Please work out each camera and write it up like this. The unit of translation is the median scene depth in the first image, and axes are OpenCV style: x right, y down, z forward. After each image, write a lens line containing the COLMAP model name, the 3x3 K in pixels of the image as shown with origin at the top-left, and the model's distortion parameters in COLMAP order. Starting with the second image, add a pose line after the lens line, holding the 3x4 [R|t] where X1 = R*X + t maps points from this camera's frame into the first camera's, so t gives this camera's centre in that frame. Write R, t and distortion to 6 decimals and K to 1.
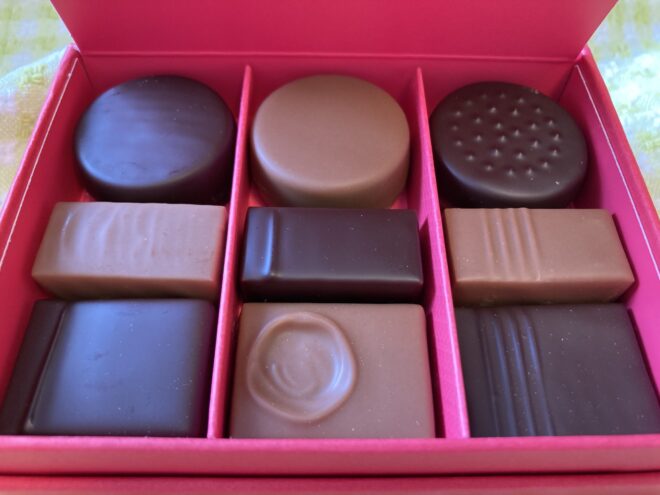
lens RADIAL K [[566.9, 0, 328.4], [0, 566.9, 223.8], [0, 0, 1]] dist [-0.055498, 0.096493]
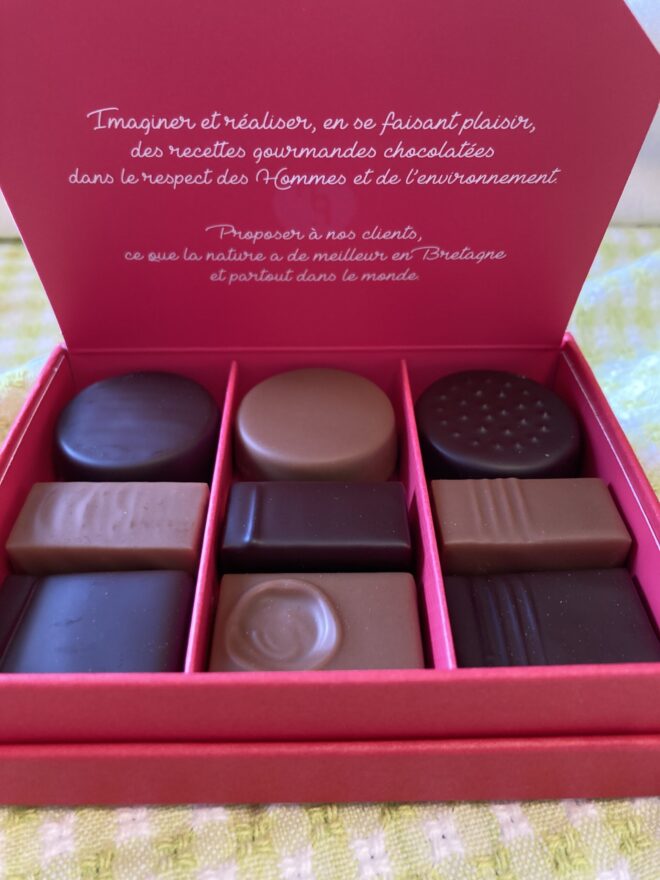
lens RADIAL K [[794.3, 0, 330.0], [0, 794.3, 440.0], [0, 0, 1]] dist [0.004247, 0.007951]
pose [[0.999608, -0.024998, -0.012597, 0.050609], [0.019846, 0.950250, -0.310855, 0.333459], [0.019741, 0.310483, 0.950374, -0.333049]]
